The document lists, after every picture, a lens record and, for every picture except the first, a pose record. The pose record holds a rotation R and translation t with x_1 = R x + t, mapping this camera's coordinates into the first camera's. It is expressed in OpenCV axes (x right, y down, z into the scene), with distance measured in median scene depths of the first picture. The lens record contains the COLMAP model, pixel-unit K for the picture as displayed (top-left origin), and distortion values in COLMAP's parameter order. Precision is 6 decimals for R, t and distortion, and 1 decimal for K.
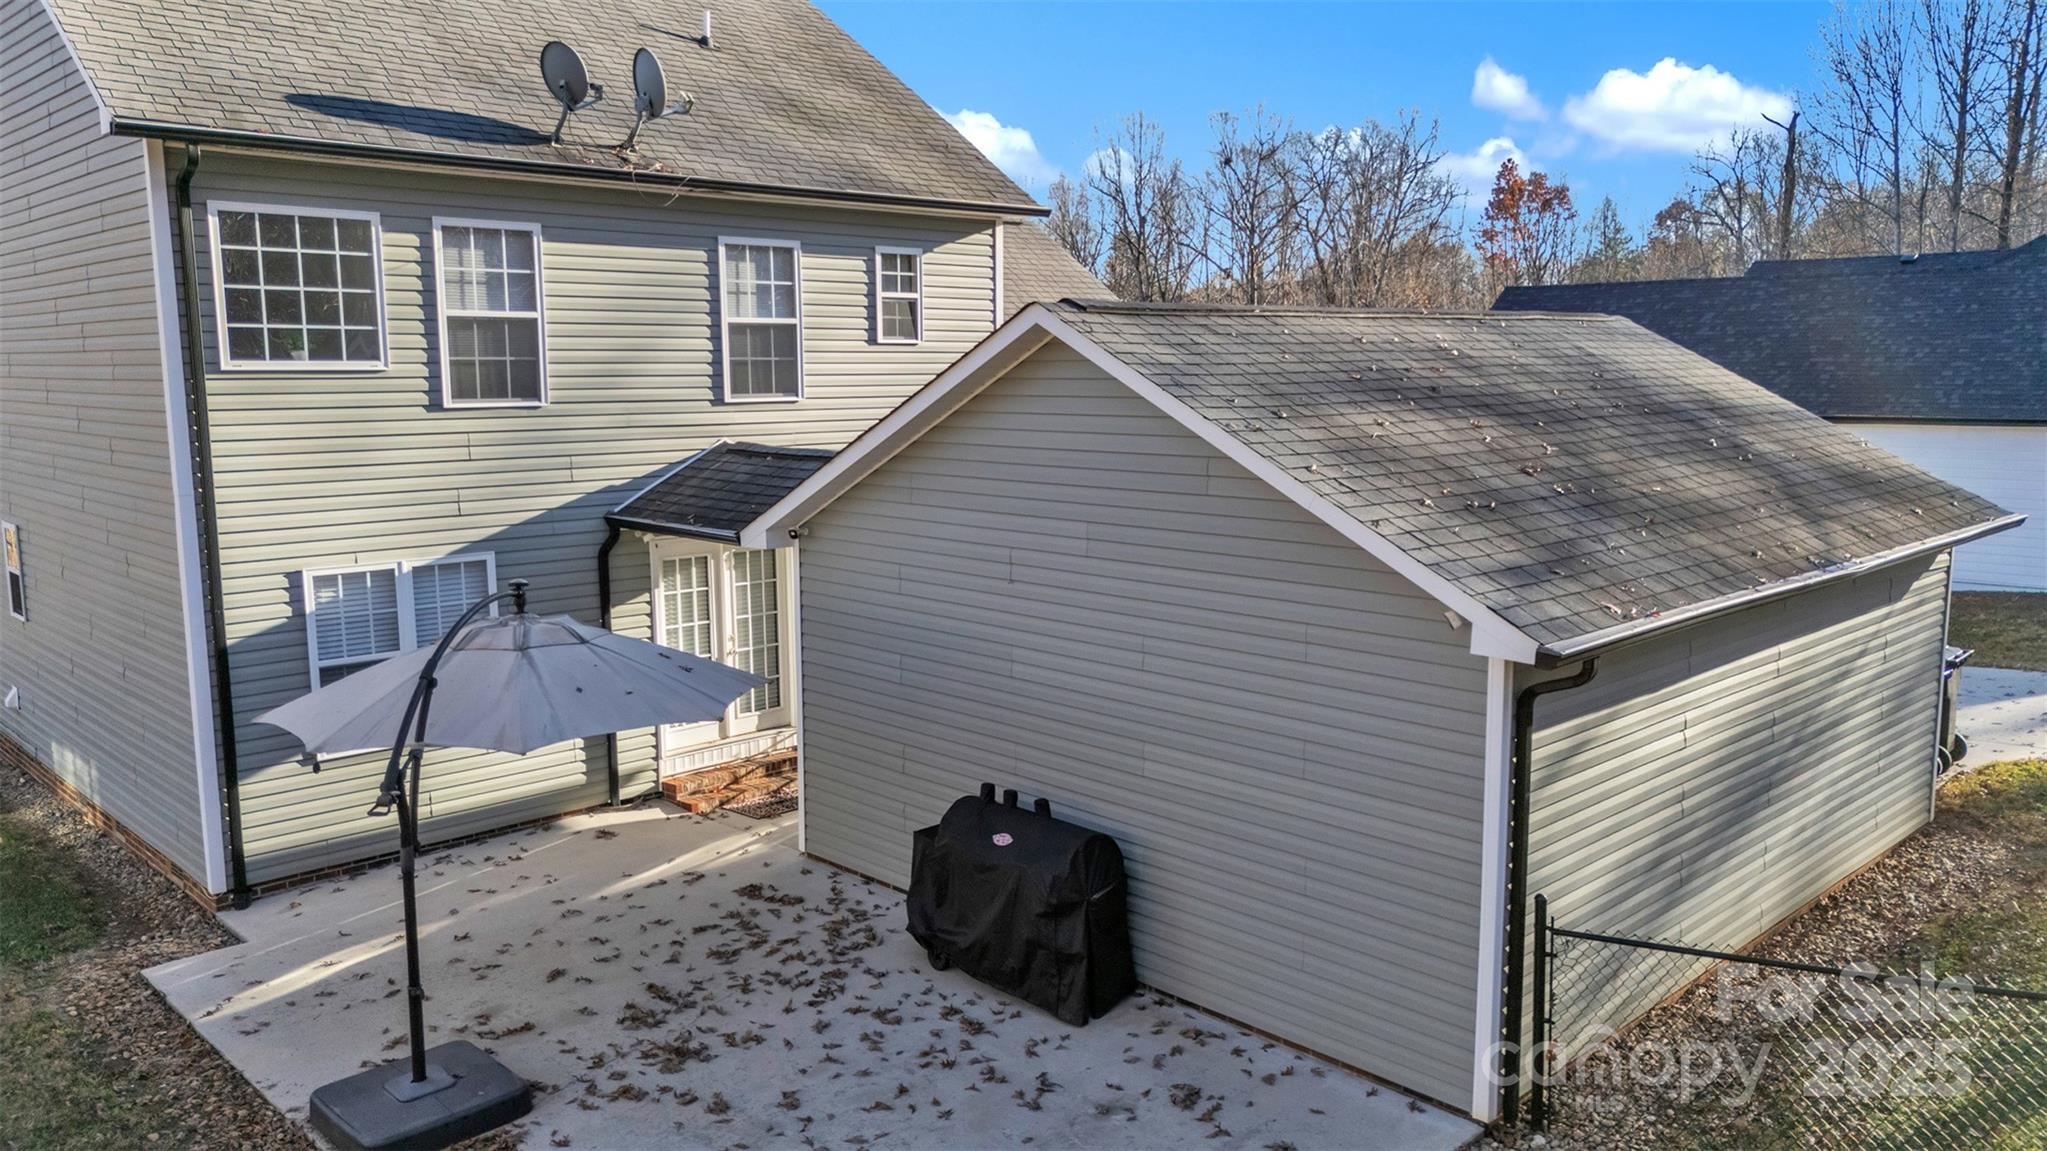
lens RADIAL K [[1497.3, 0, 1021.1], [0, 1497.3, 586.9], [0, 0, 1]] dist [0.064996, -0.062564]
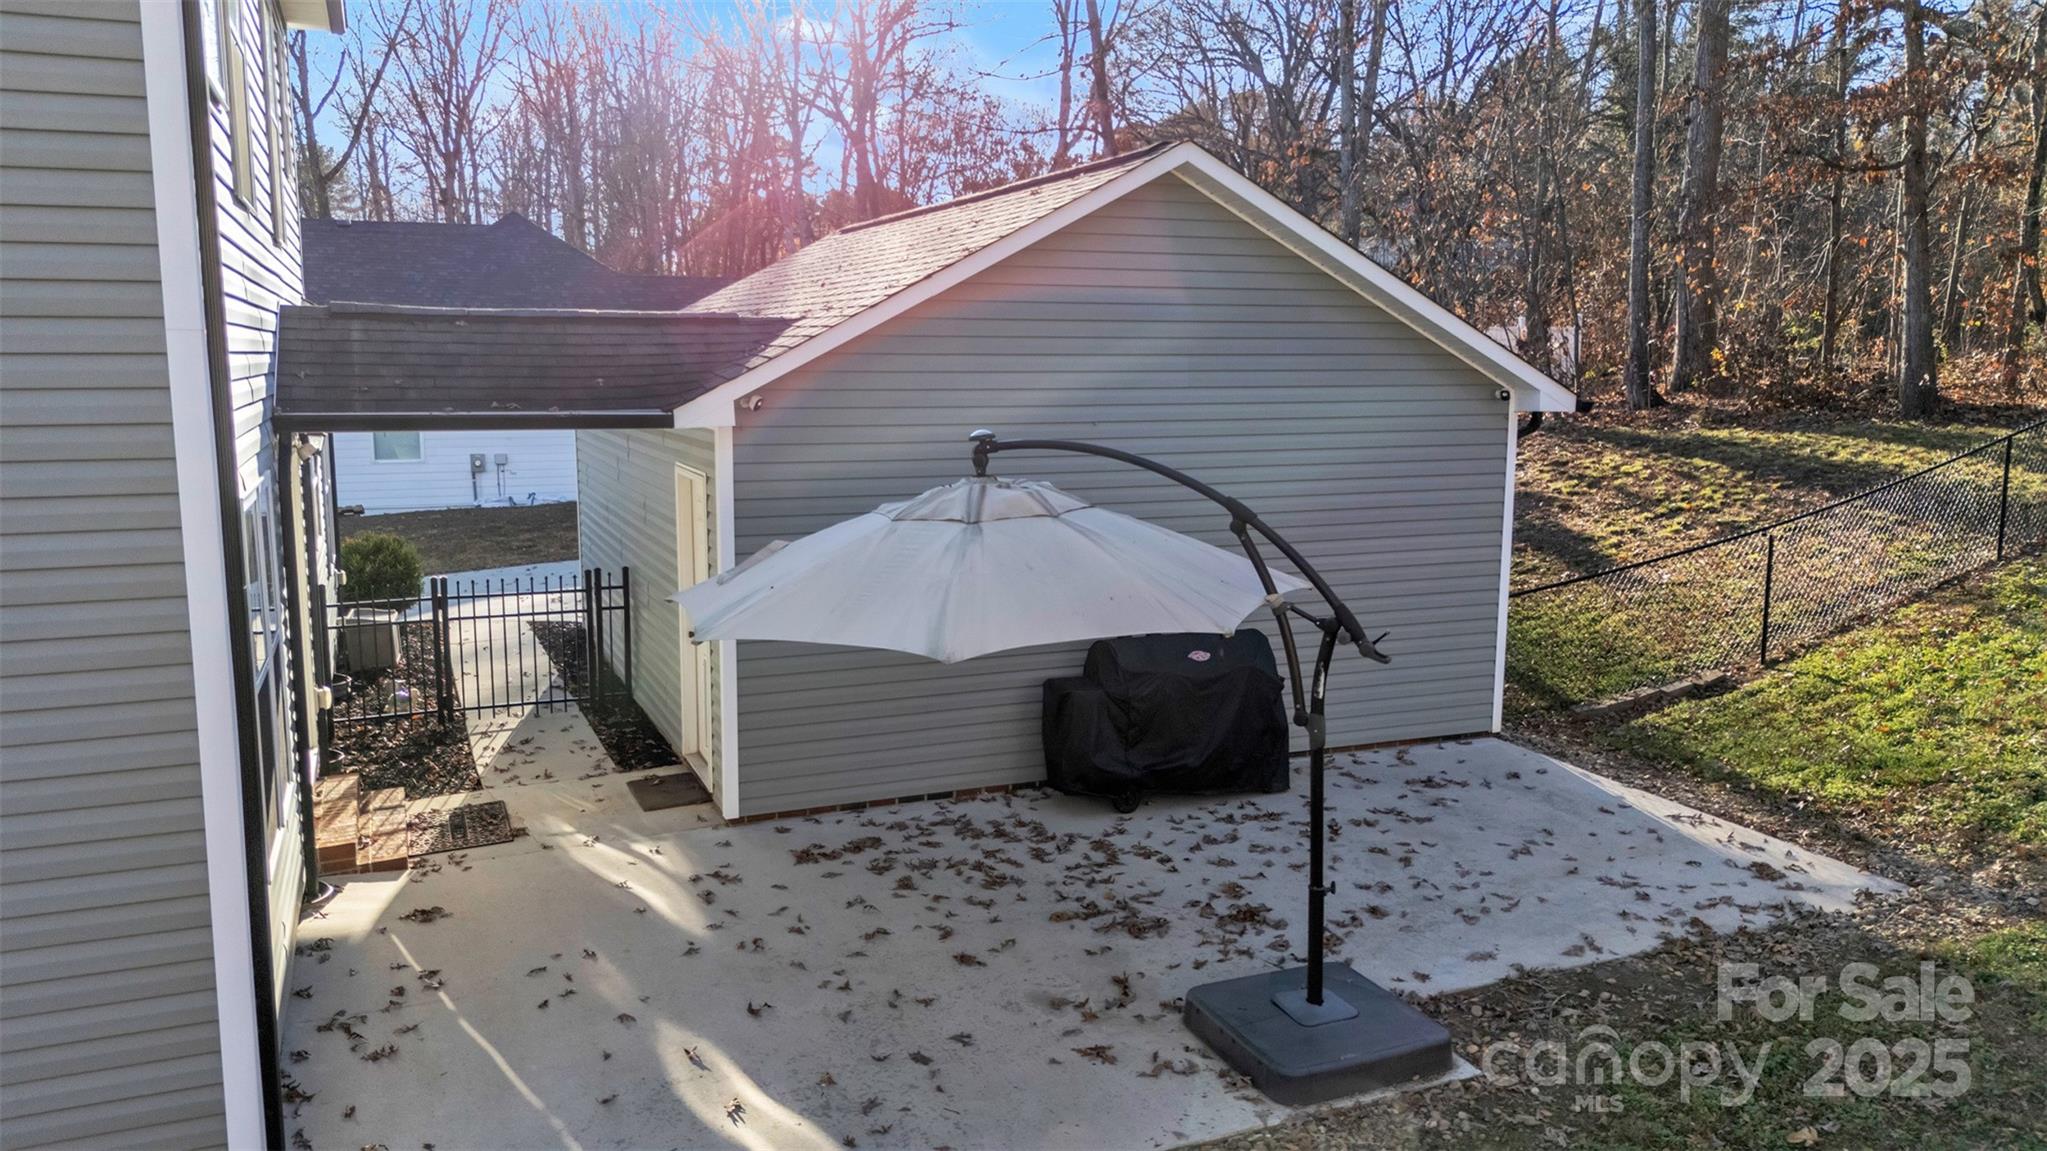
lens RADIAL K [[1497.3, 0, 1018.7], [0, 1497.3, 561.4], [0, 0, 1]] dist [0.064996, -0.062564]
pose [[0.366636, -0.121471, 0.922401, -0.953910], [0.135876, 0.987801, 0.076076, 0.004792], [-0.920389, 0.097440, 0.378668, 0.658082]]
